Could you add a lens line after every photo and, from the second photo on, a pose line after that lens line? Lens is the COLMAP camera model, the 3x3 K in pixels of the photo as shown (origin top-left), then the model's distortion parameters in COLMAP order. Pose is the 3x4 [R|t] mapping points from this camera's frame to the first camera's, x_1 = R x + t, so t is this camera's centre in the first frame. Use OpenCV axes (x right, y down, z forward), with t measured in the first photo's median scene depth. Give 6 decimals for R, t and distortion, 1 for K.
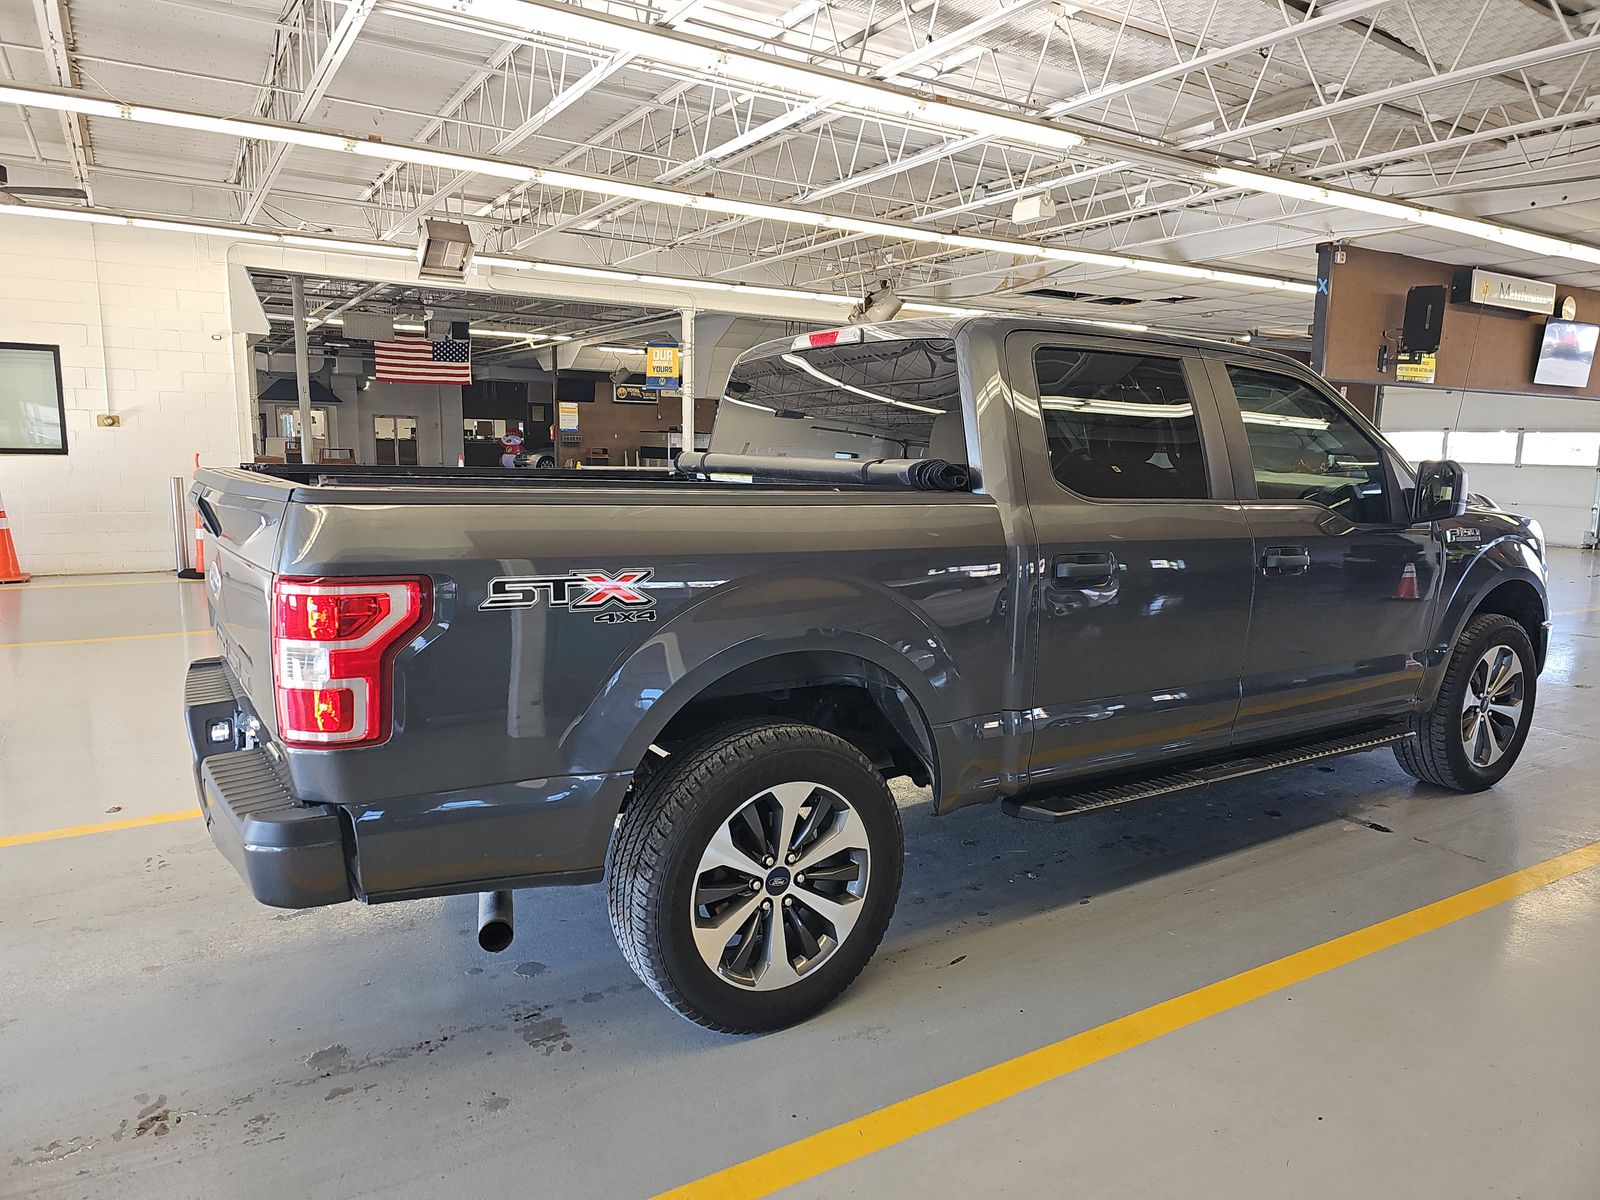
lens RADIAL K [[1057.7, 0, 783.8], [0, 1057.7, 599.8], [0, 0, 1]] dist [0.074032, -0.058868]
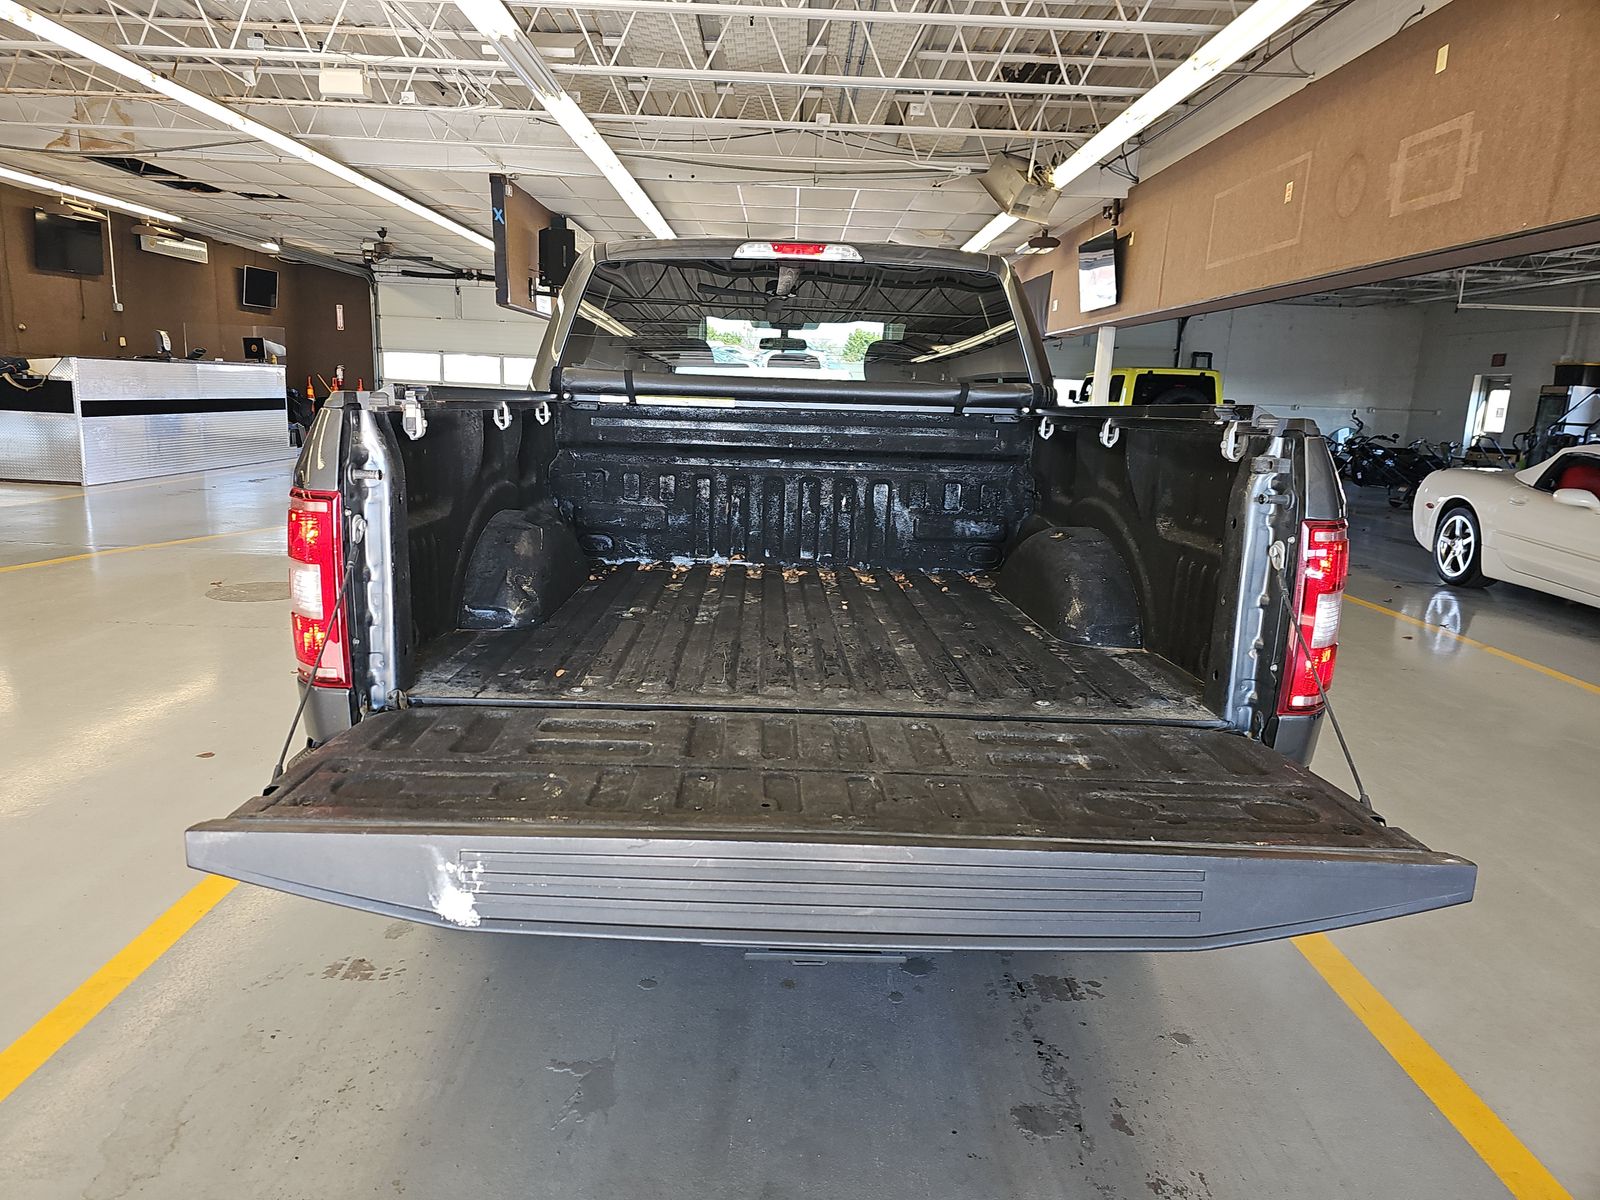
lens RADIAL K [[1057.7, 0, 783.8], [0, 1057.7, 599.8], [0, 0, 1]] dist [0.074032, -0.058868]
pose [[0.519564, -0.166143, 0.838123, -0.314178], [0.100423, 0.985988, 0.133201, -0.026702], [-0.848509, 0.014960, 0.528969, 0.198350]]
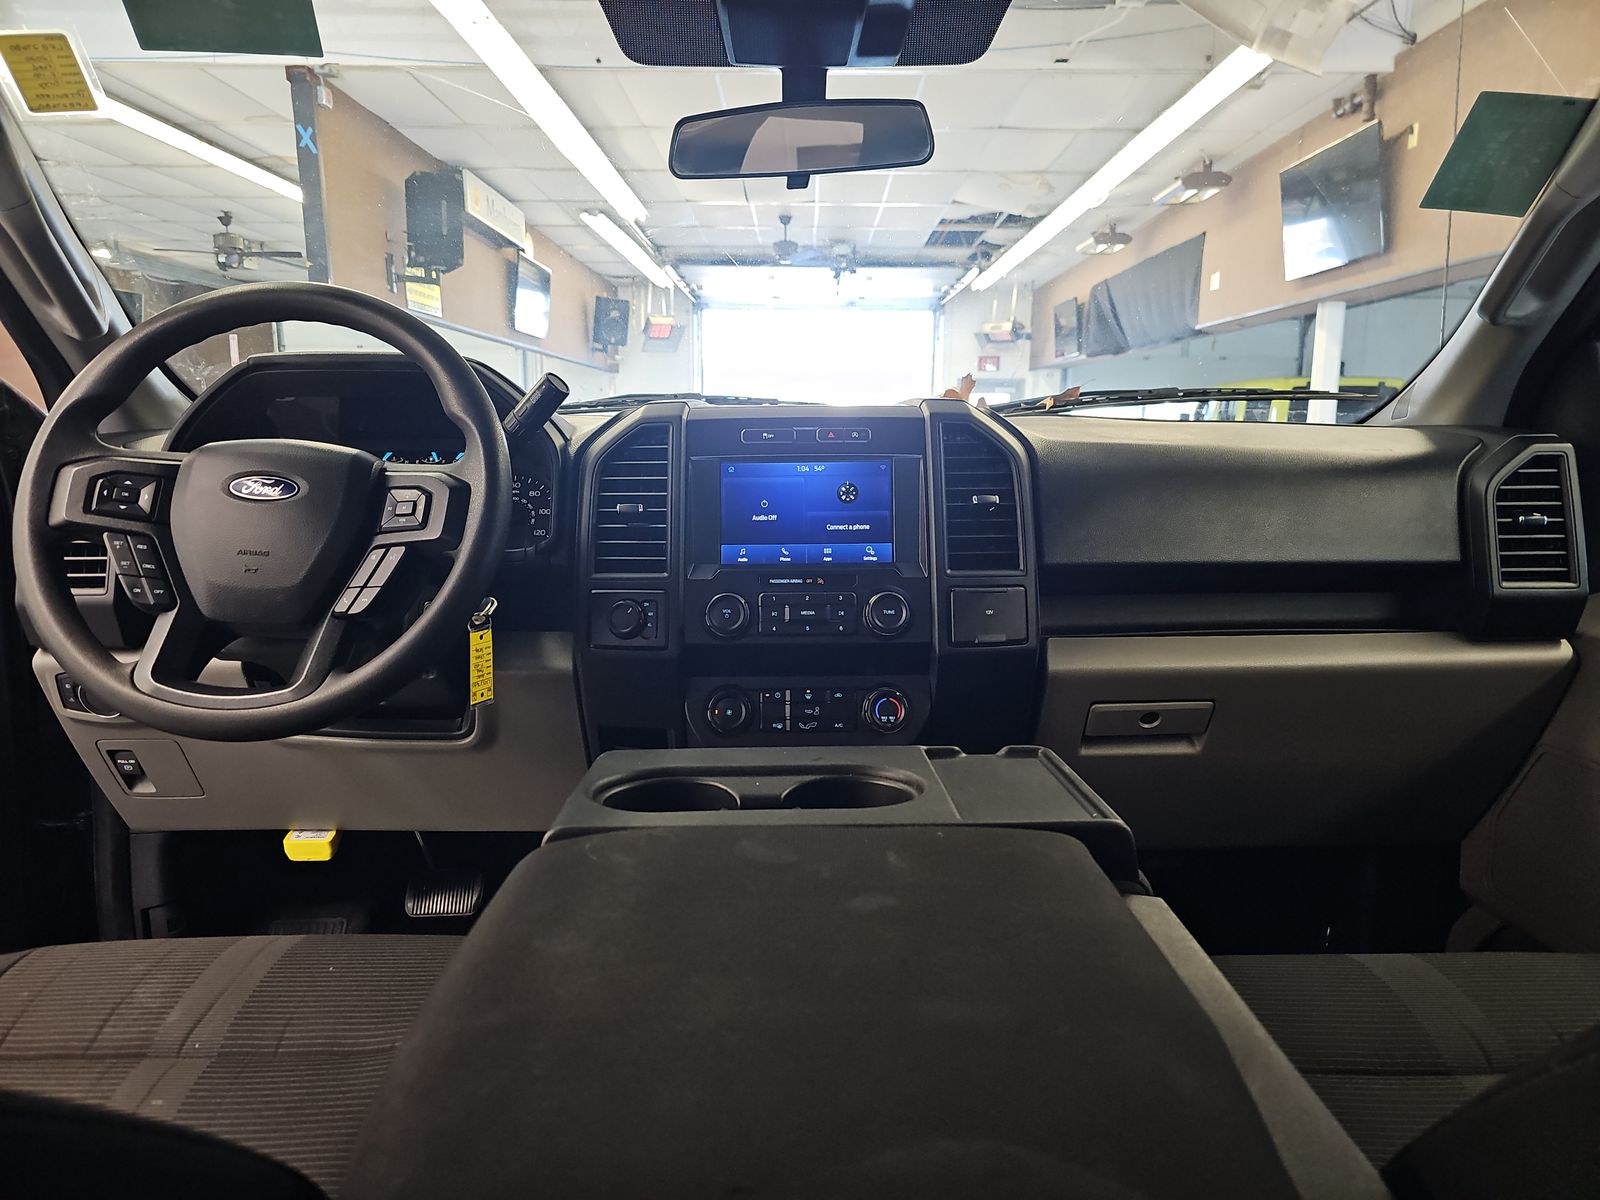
lens RADIAL K [[1047.1, 0, 798.4], [0, 1047.1, 583.6], [0, 0, 1]] dist [0.066375, -0.055745]
pose [[0.524483, -0.143288, 0.839277, 0.094985], [0.131343, 0.987554, 0.086524, -0.052584], [-0.841229, 0.064853, 0.536775, 0.447158]]
